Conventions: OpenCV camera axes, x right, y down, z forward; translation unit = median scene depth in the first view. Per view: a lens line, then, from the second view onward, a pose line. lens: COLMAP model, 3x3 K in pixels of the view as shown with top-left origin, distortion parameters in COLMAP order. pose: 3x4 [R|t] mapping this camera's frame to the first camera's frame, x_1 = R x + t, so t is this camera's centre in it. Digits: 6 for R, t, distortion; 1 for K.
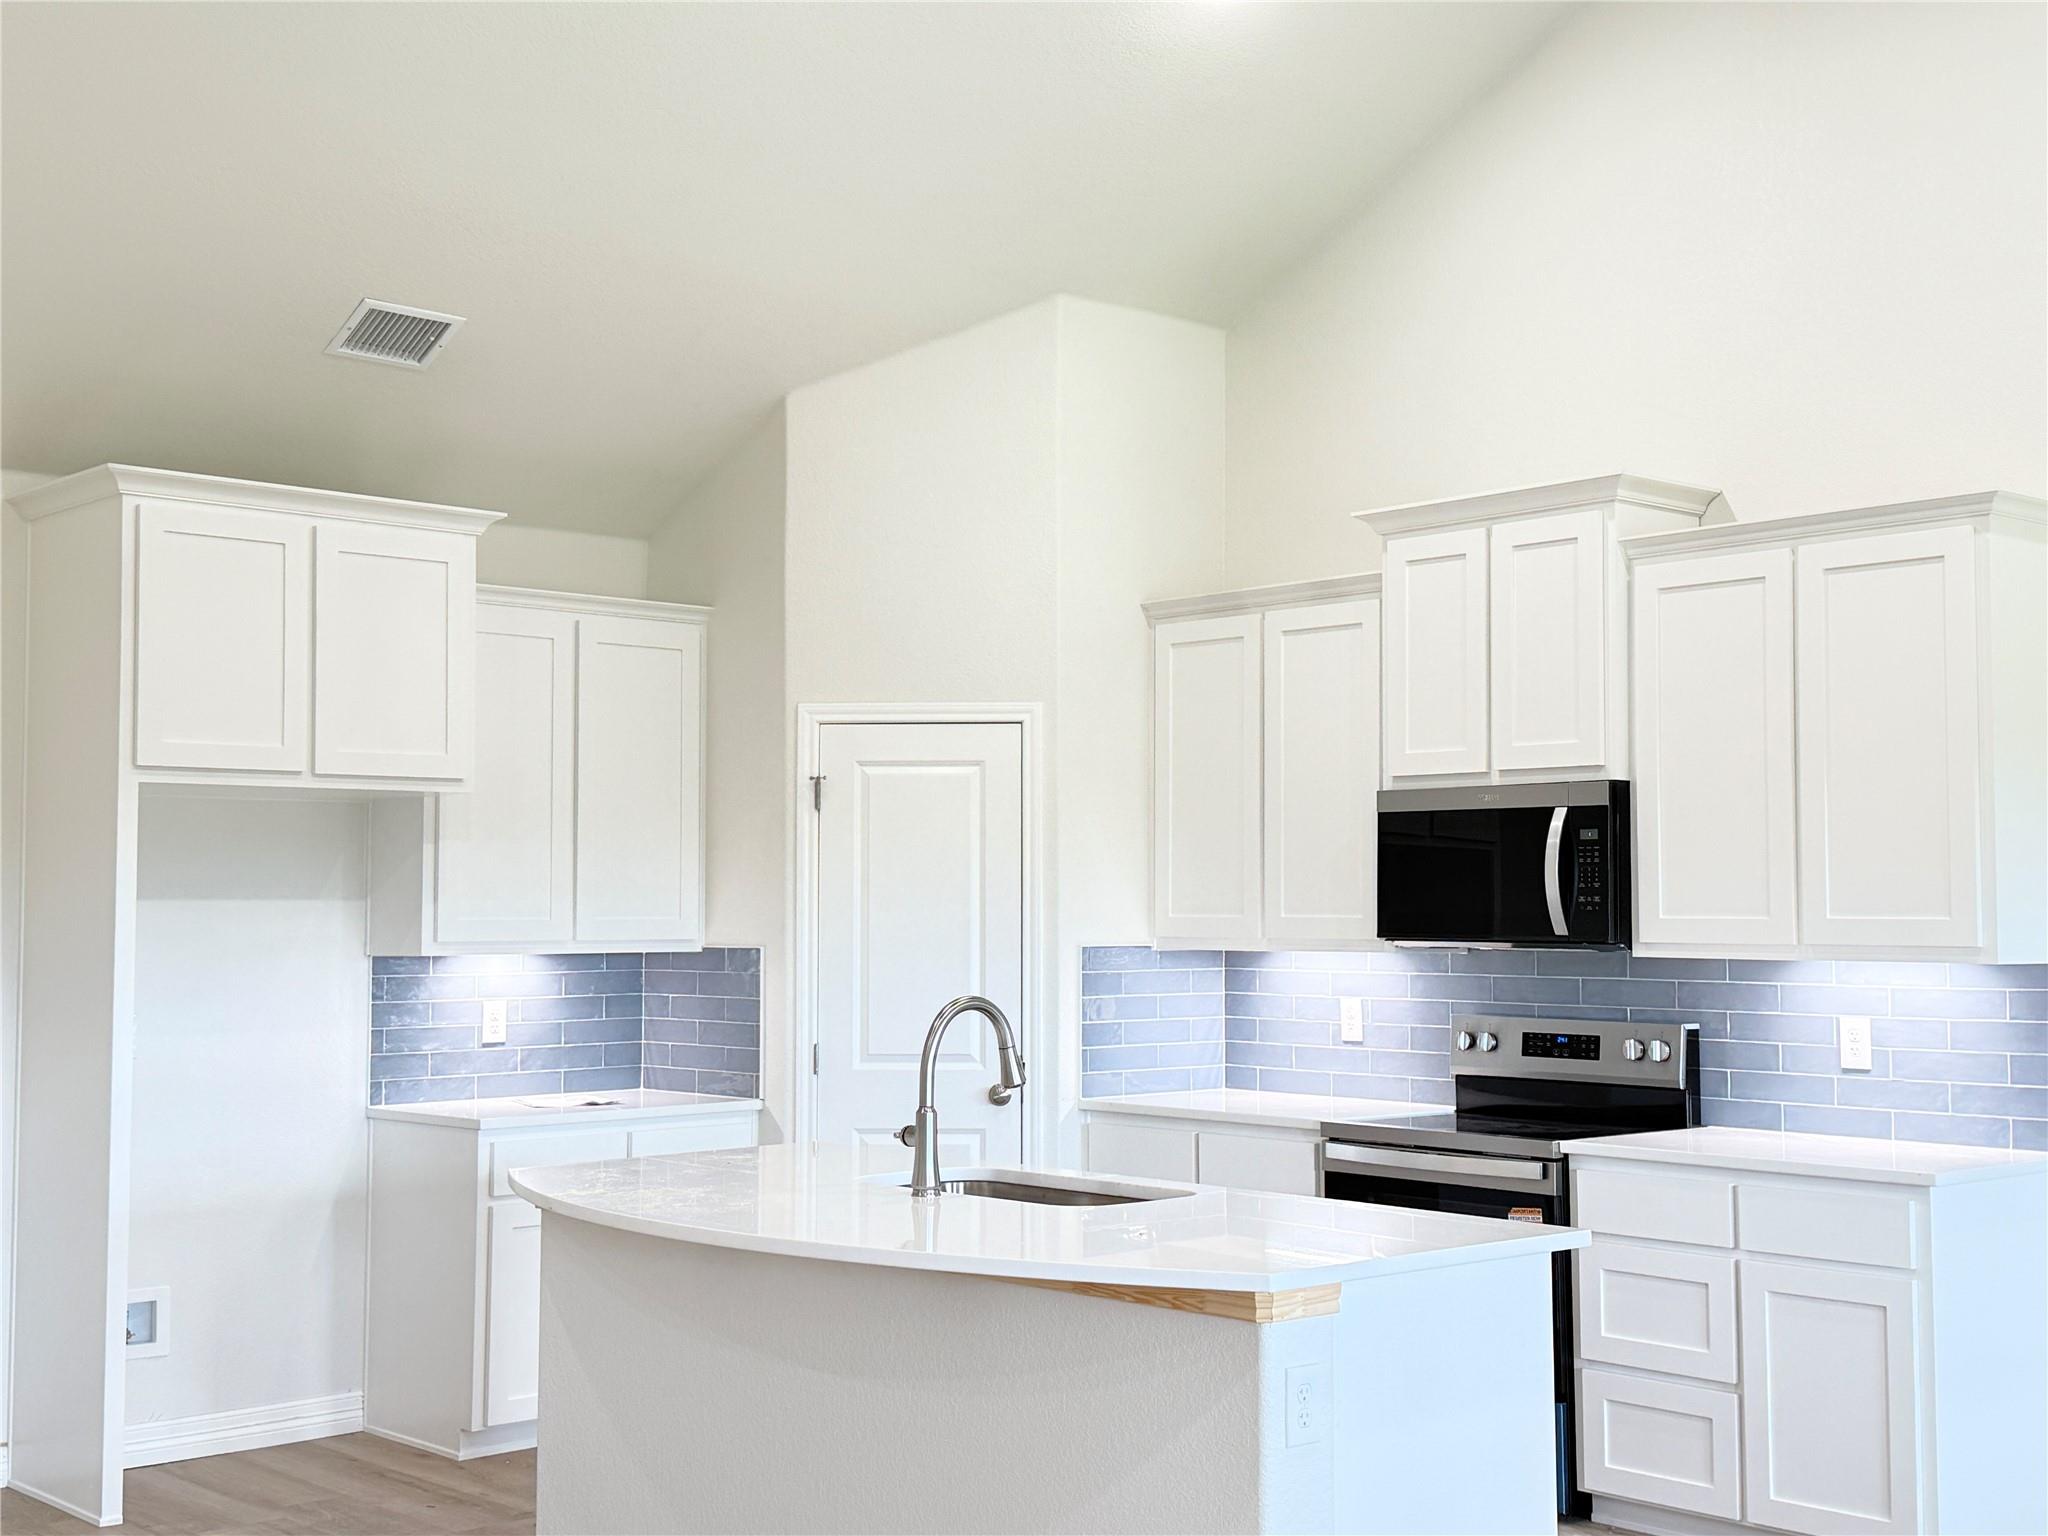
lens RADIAL K [[2480.1, 0, 1024.0], [0, 2480.1, 768.0], [0, 0, 1]] dist [0.111878, 0.011571]
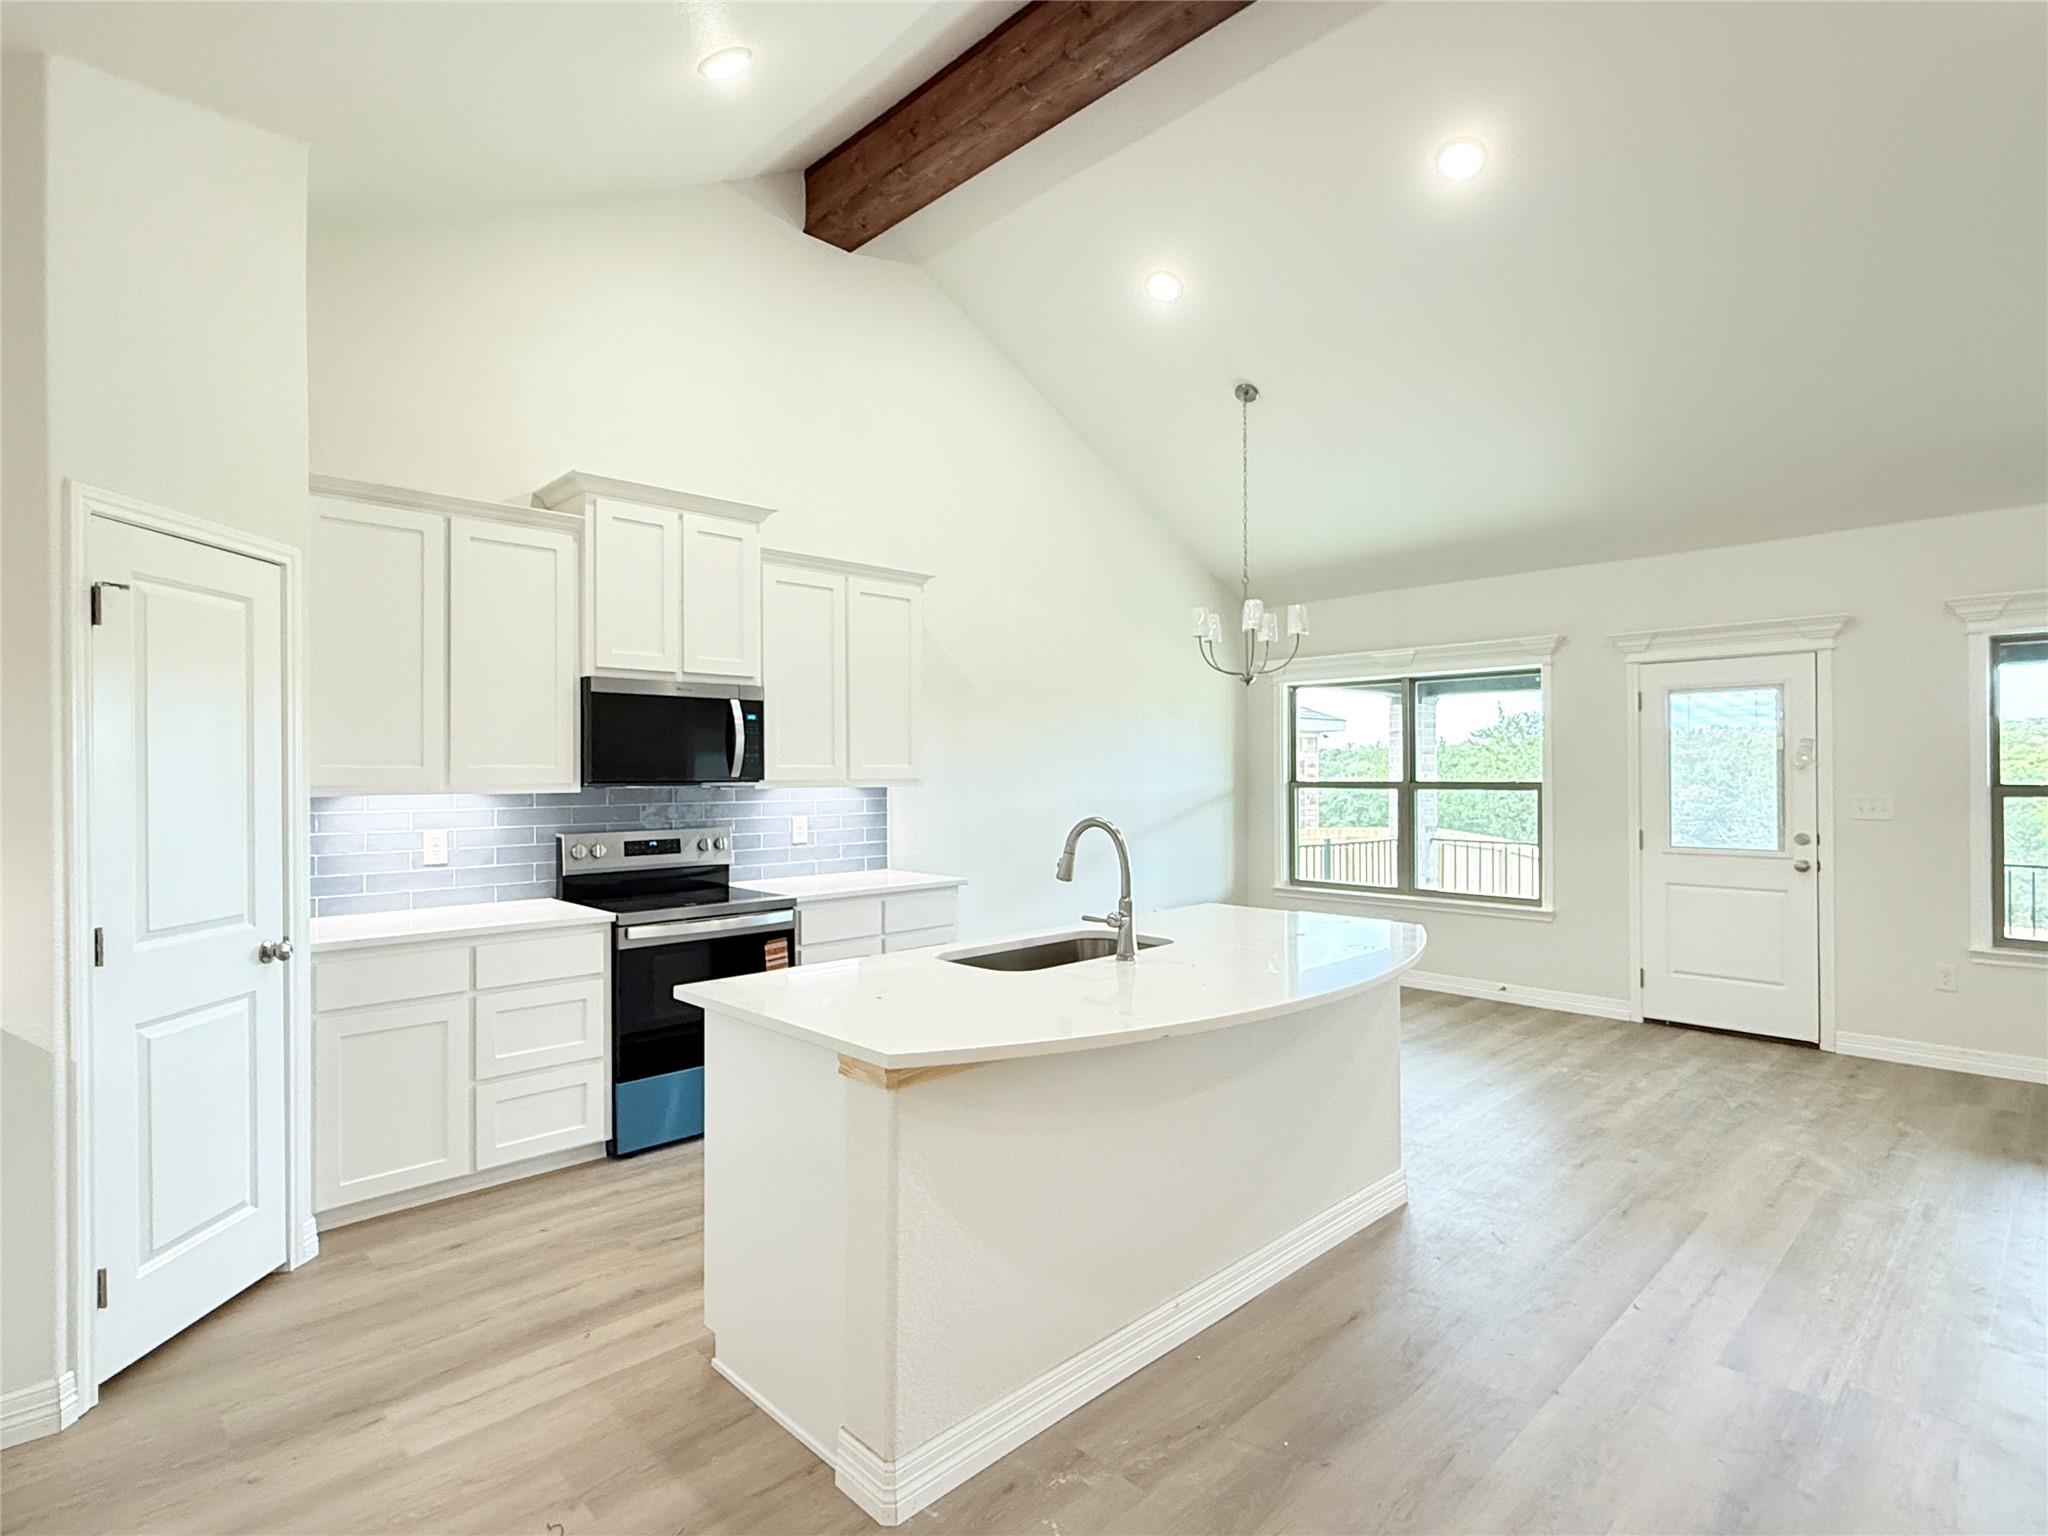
lens RADIAL K [[1040.6, 0, 1024.0], [0, 1040.6, 768.0], [0, 0, 1]] dist [0.000846, 0.000554]
pose [[-0.036813, 0.003847, 0.999315, -0.432922], [-0.053326, 0.998560, -0.005809, 0.049465], [-0.997898, -0.053503, -0.036555, 0.750725]]
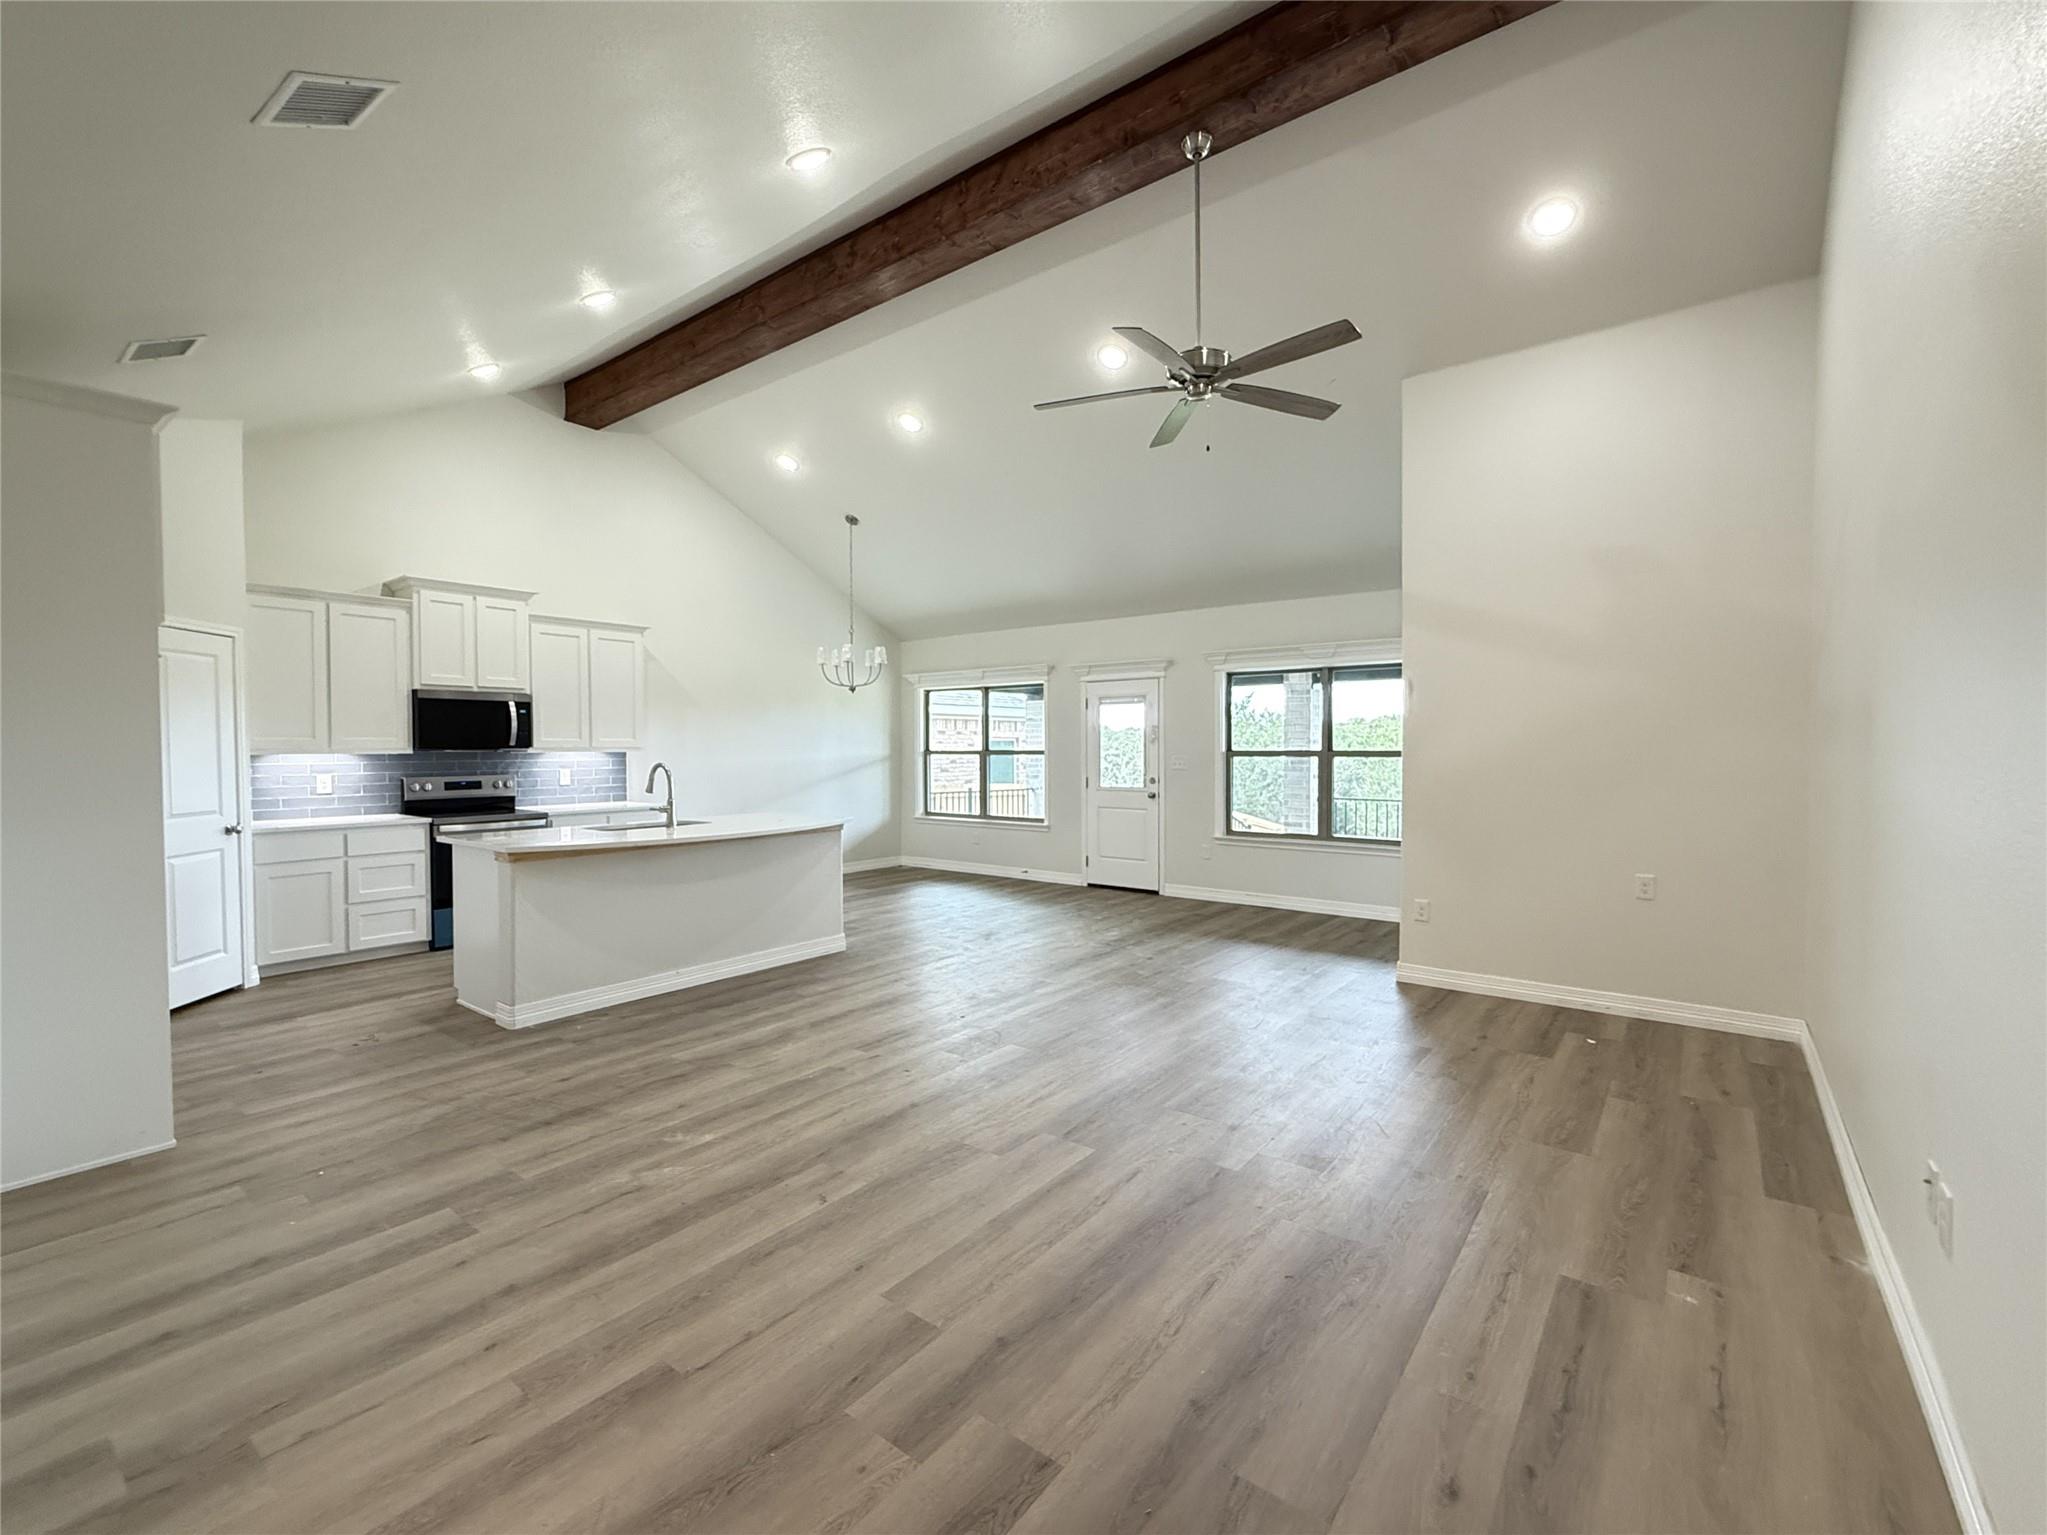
lens RADIAL K [[872.6, 0, 1018.6], [0, 872.6, 764.6], [0, 0, 1]] dist [0.001204, -0.000325]
pose [[-0.175078, -0.019546, 0.984361, -0.807887], [-0.052997, 0.998540, 0.010401, 0.042803], [-0.983127, -0.050347, -0.175858, 0.534598]]
